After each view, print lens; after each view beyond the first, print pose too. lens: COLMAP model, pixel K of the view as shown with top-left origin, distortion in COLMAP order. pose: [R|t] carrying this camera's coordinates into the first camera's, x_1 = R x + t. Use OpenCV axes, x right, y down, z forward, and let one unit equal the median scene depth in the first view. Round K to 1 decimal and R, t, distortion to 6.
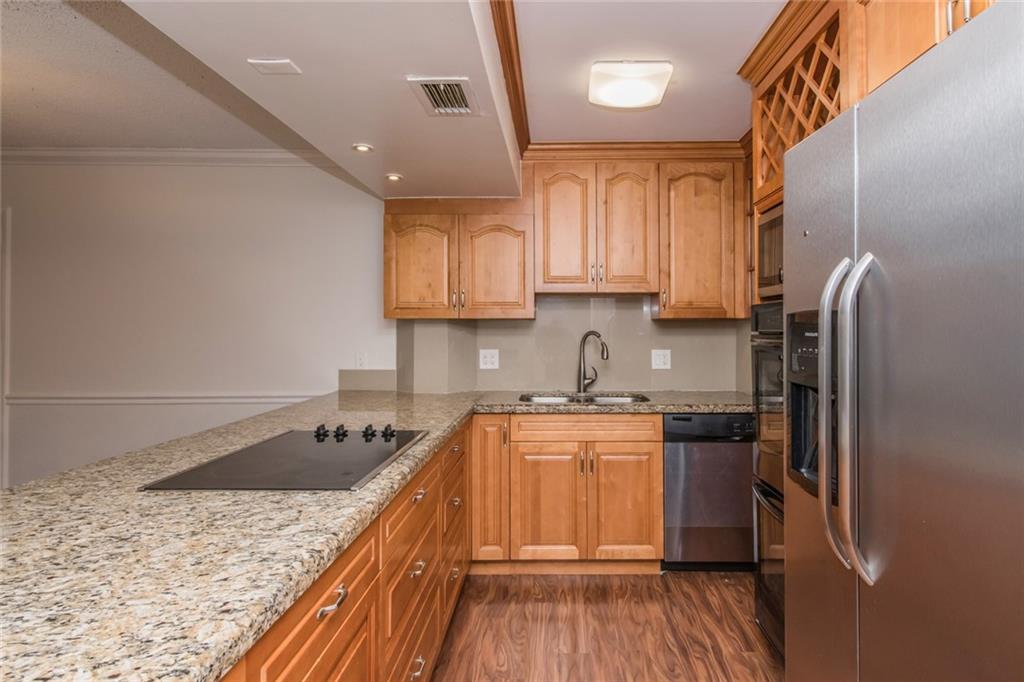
lens RADIAL K [[569.0, 0, 519.0], [0, 569.0, 320.8], [0, 0, 1]] dist [0.001097, -0.000483]
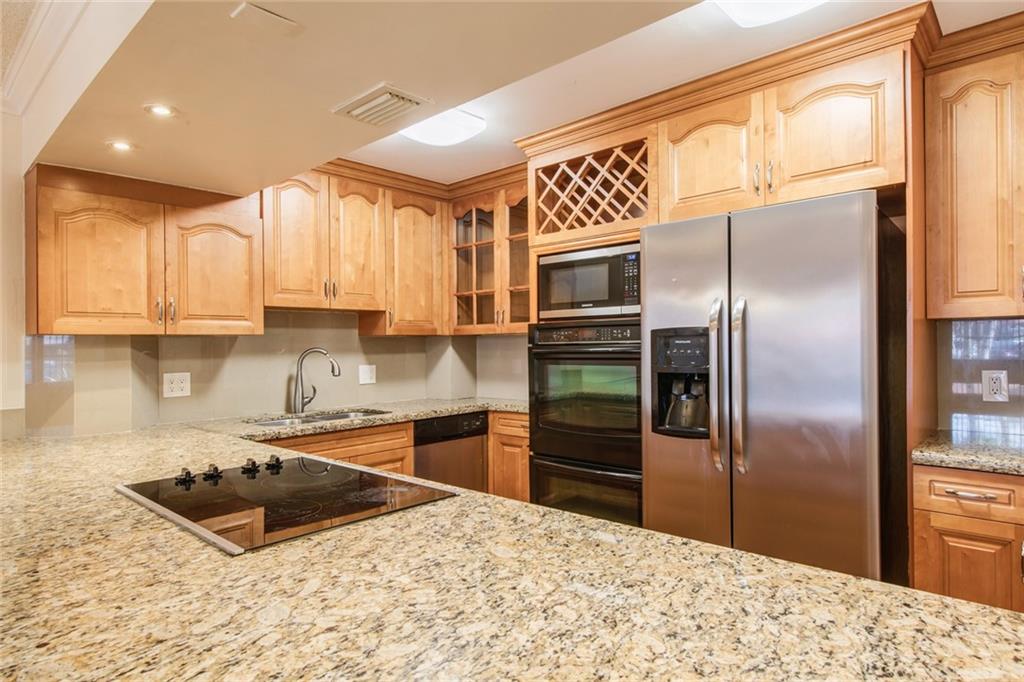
lens RADIAL K [[634.5, 0, 447.5], [0, 634.5, 343.9], [0, 0, 1]] dist [0.014052, 0.000299]
pose [[0.665273, -0.003965, 0.746589, -1.393356], [0.003719, 0.999991, 0.001997, 0.025019], [-0.746591, 0.001448, 0.665282, 0.293796]]
